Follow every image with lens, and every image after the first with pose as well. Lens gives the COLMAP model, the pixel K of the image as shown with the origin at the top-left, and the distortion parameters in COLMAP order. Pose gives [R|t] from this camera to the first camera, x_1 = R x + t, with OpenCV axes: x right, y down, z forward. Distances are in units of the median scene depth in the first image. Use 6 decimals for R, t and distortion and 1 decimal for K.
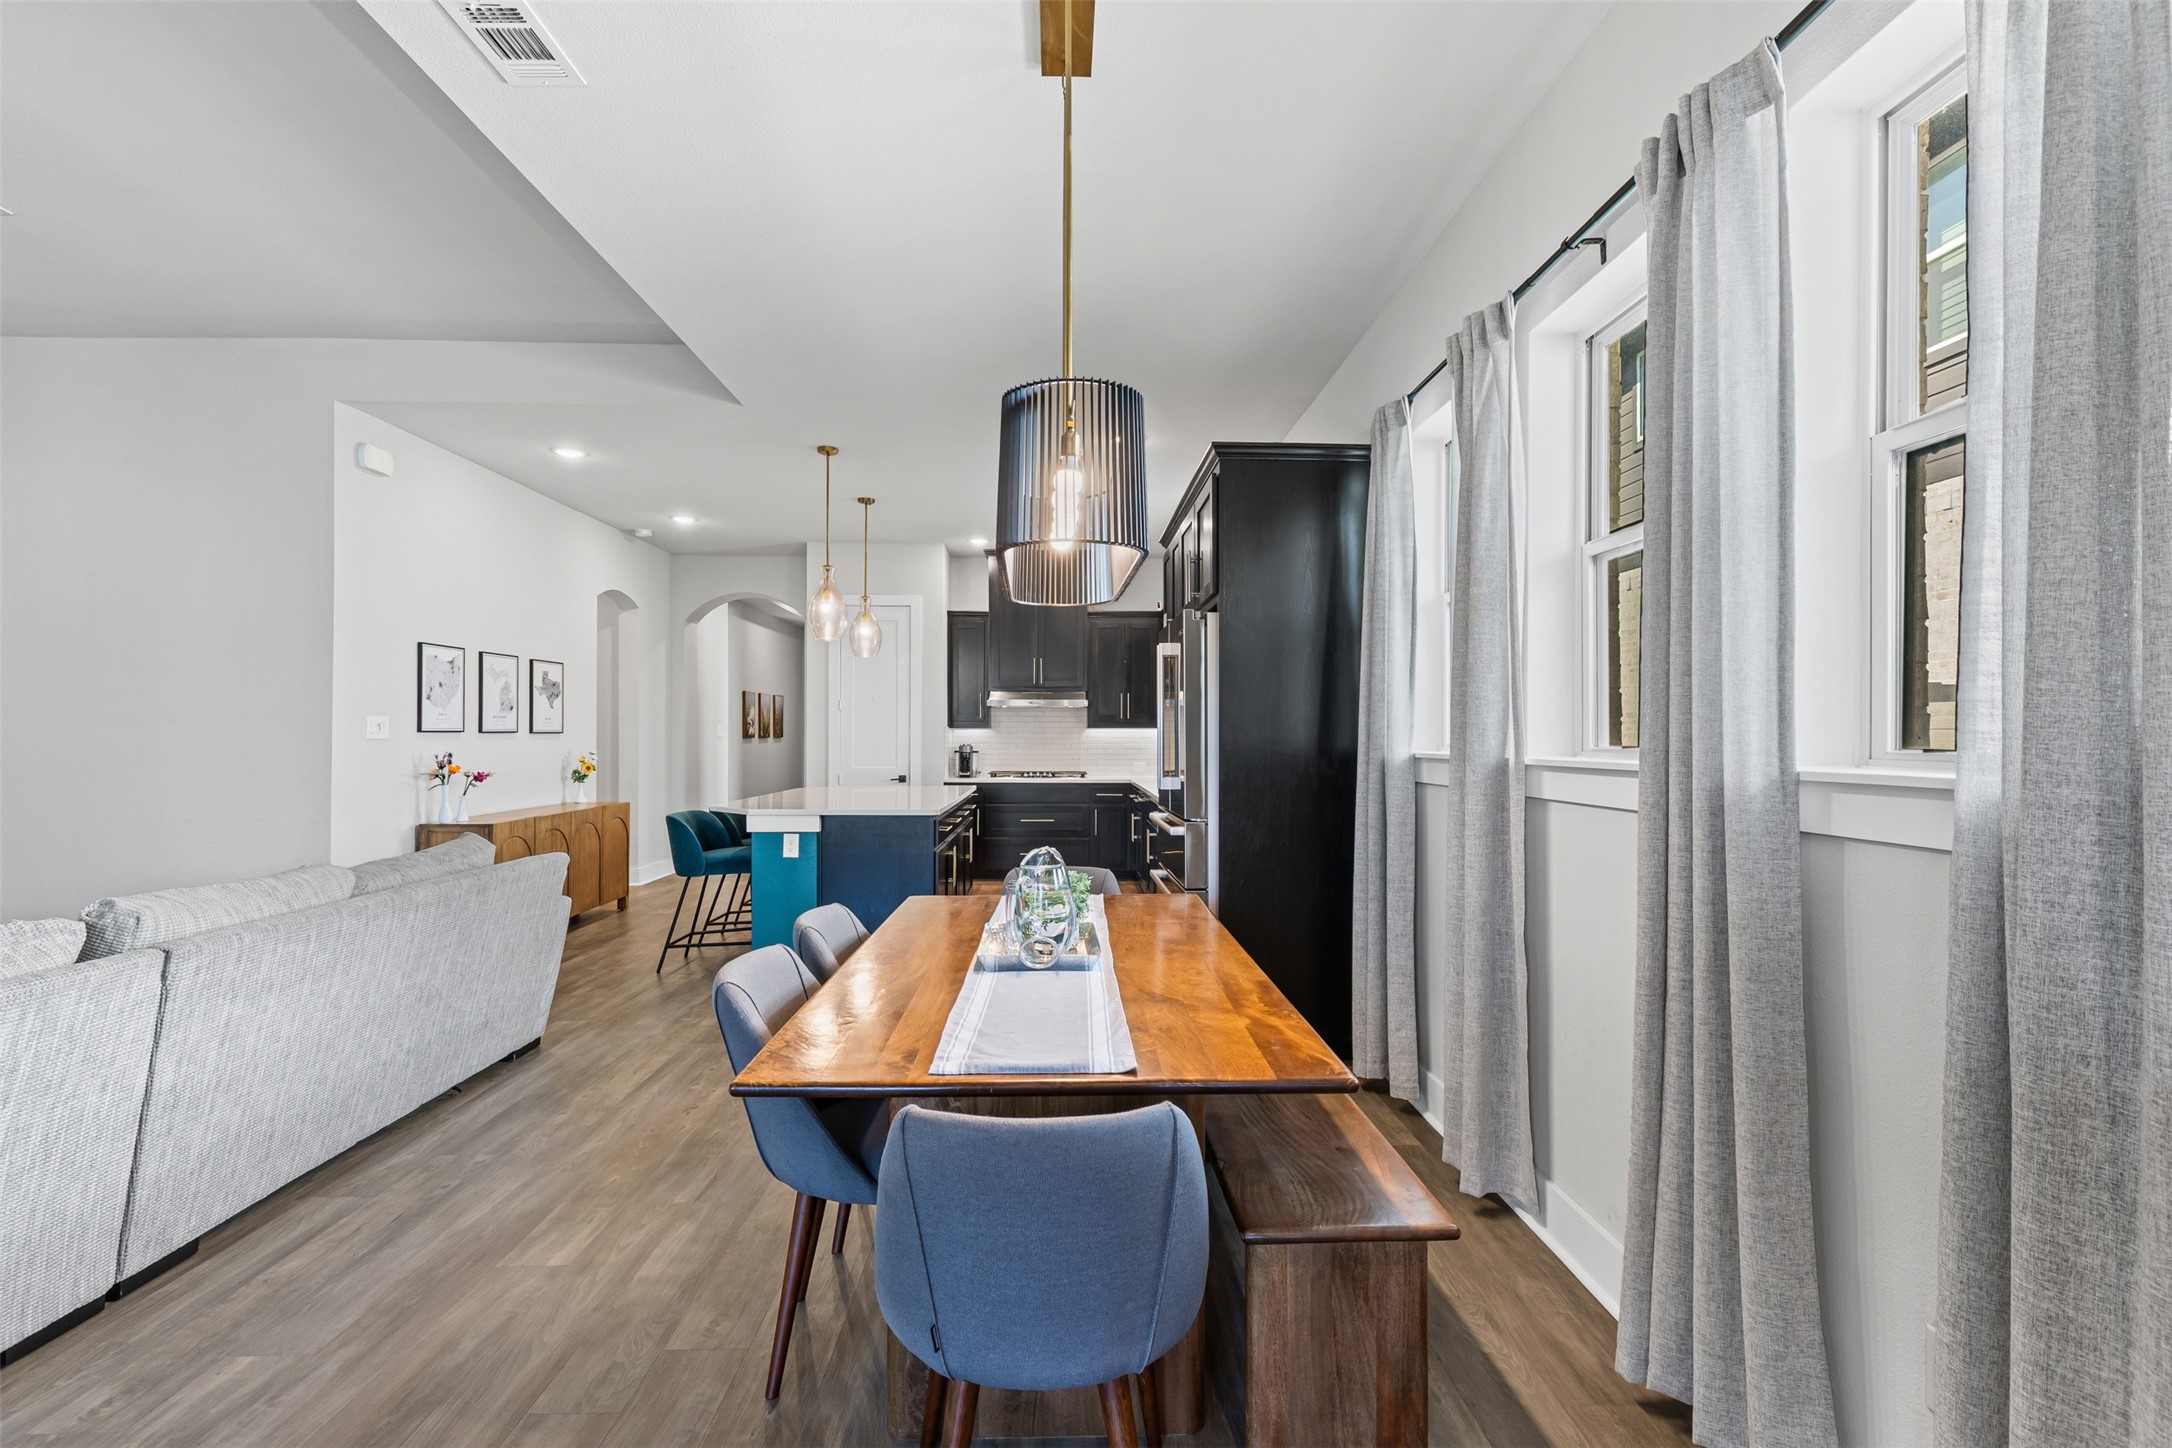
lens RADIAL K [[982.6, 0, 1087.6], [0, 982.6, 733.1], [0, 0, 1]] dist [0.006223, -0.000662]
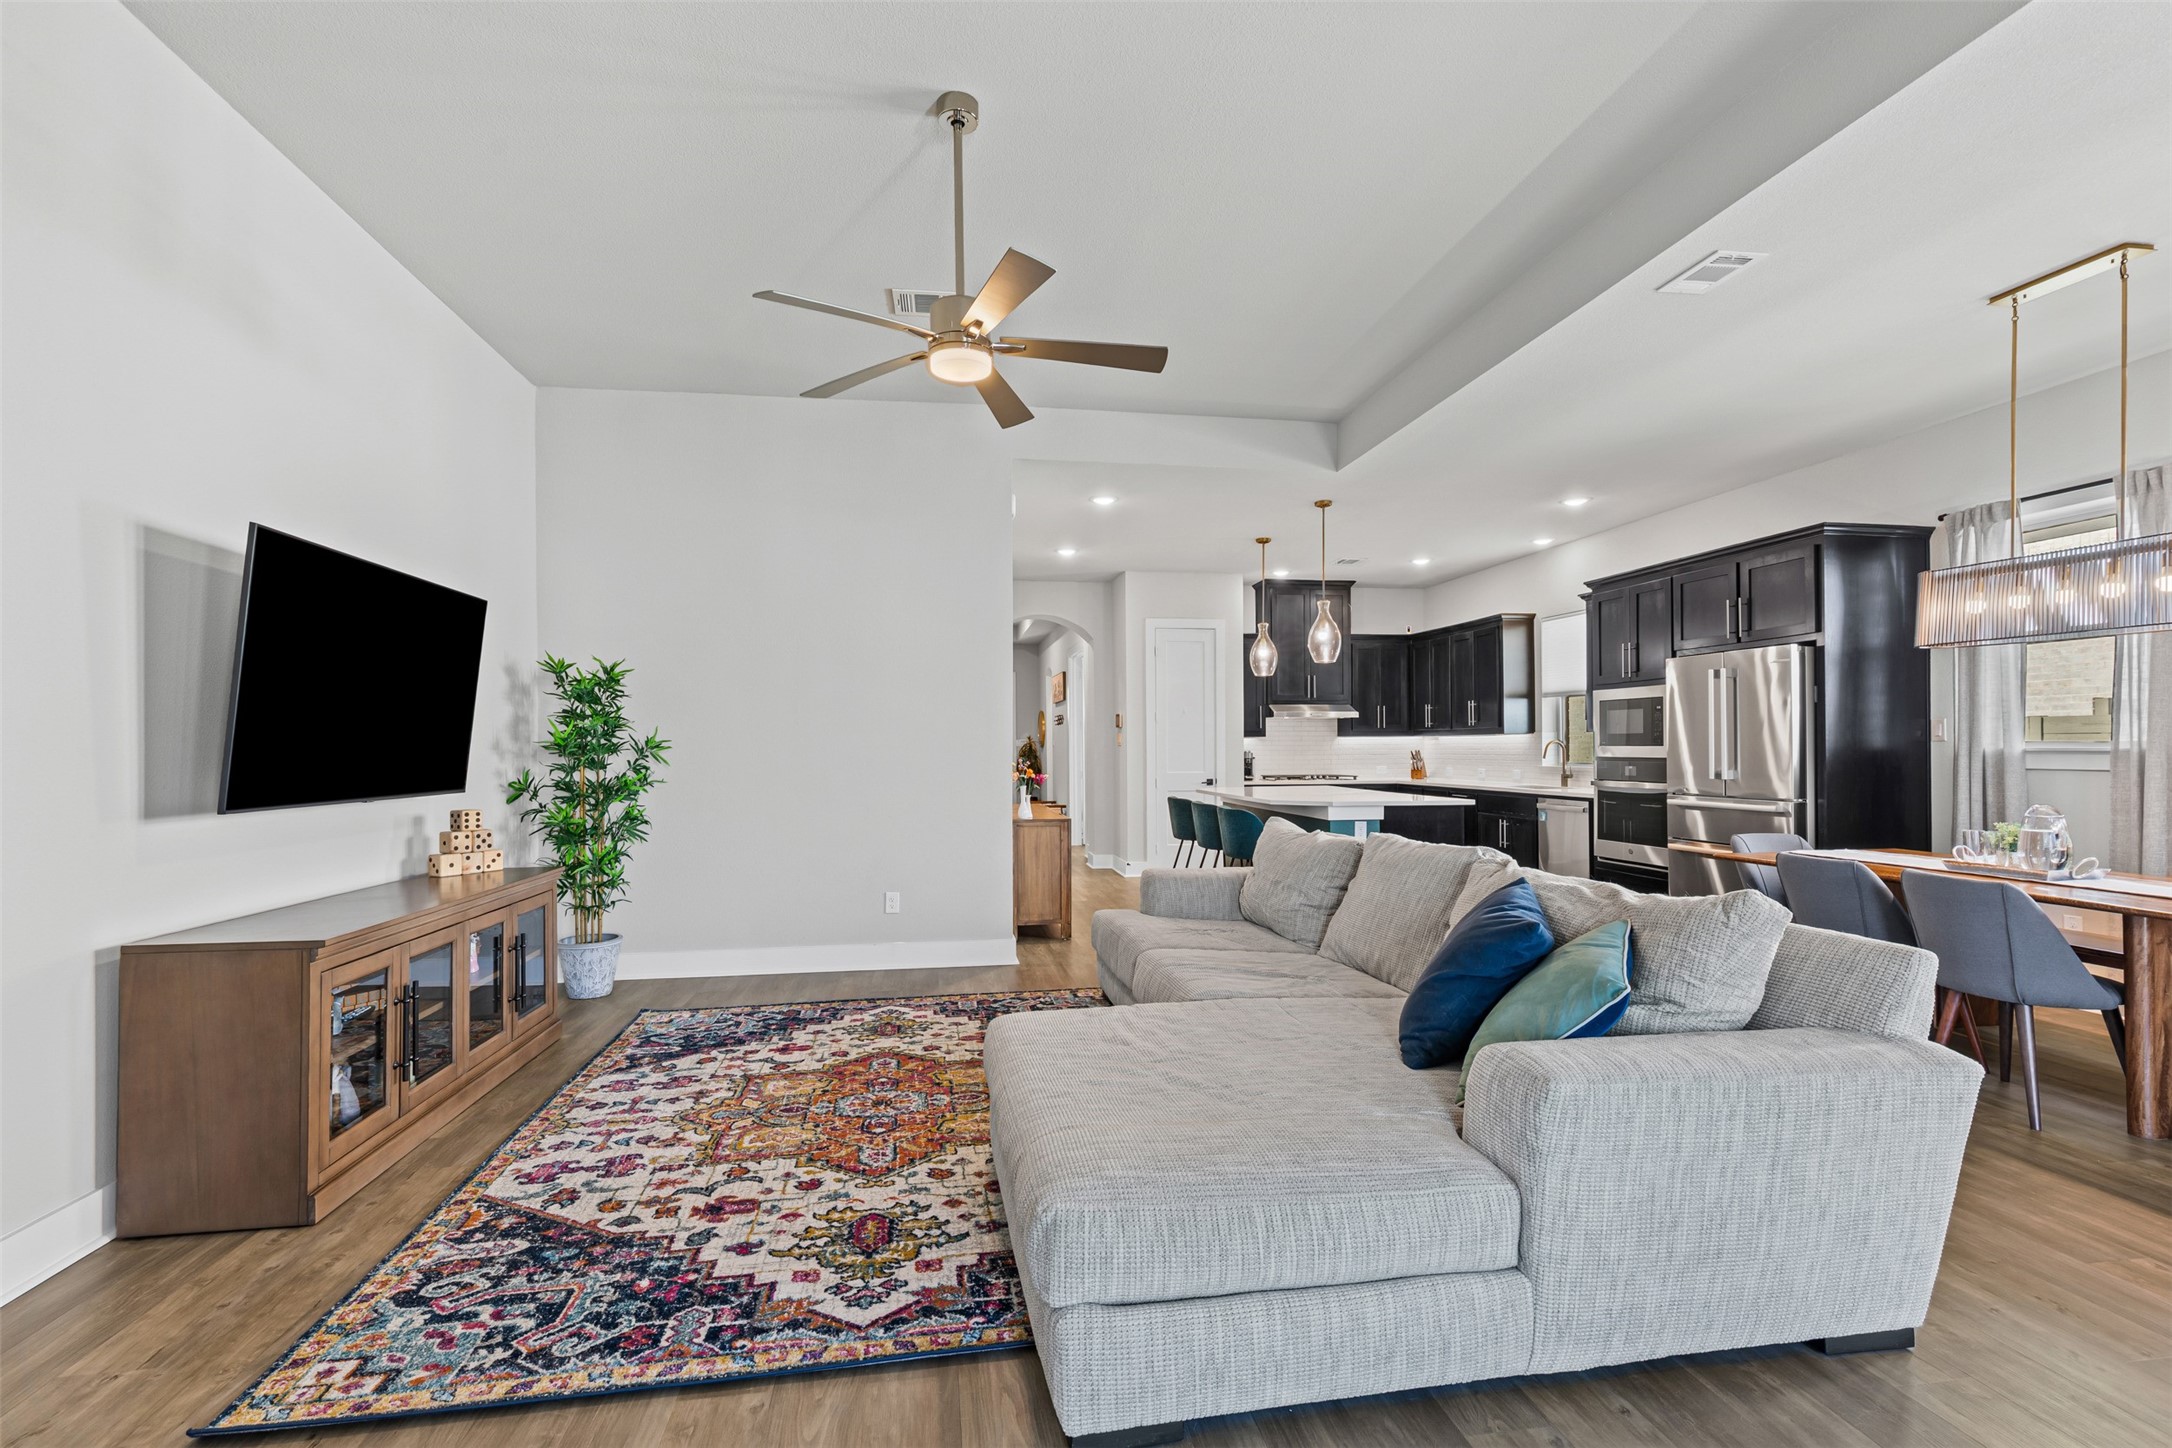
lens RADIAL K [[982.6, 0, 1087.6], [0, 982.6, 733.1], [0, 0, 1]] dist [0.006223, -0.000662]
pose [[0.992280, -0.005023, 0.123913, -1.038984], [0.006844, 0.999875, -0.014276, 0.011582], [-0.123826, 0.015014, 0.992190, -0.222552]]
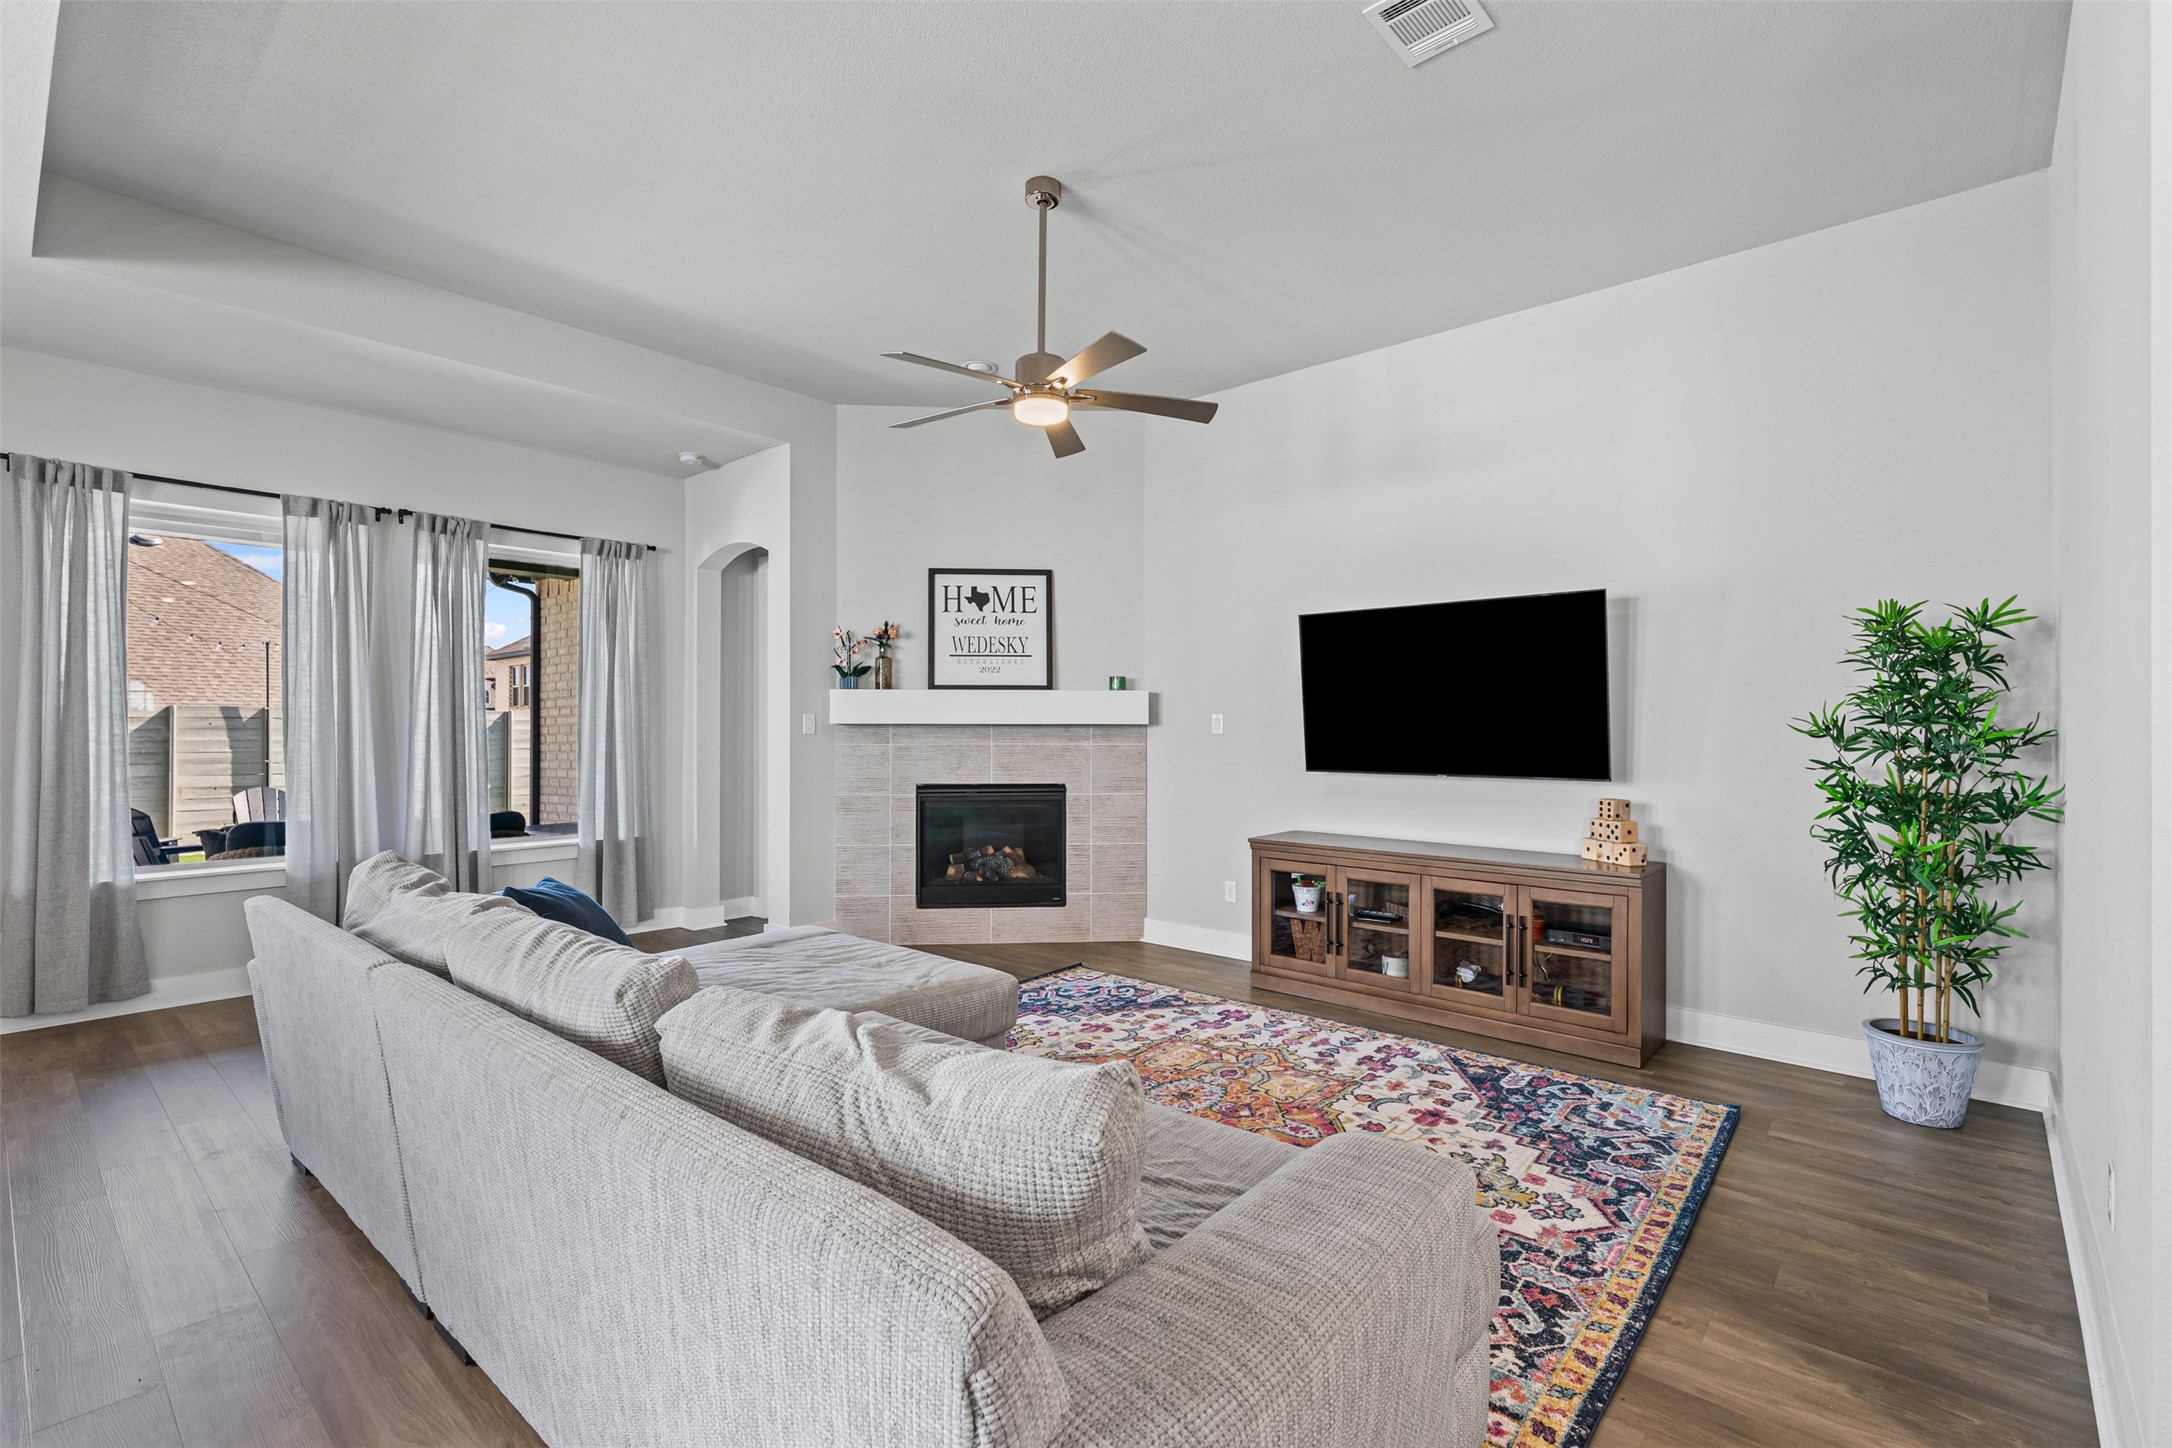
lens RADIAL K [[987.3, 0, 1089.0], [0, 987.3, 717.0], [0, 0, 1]] dist [0.002363, -0.000105]
pose [[-0.689038, -0.007029, -0.724692, -0.405832], [0.002352, 0.999926, -0.011935, -0.003262], [0.724722, -0.009928, -0.688970, 1.235459]]
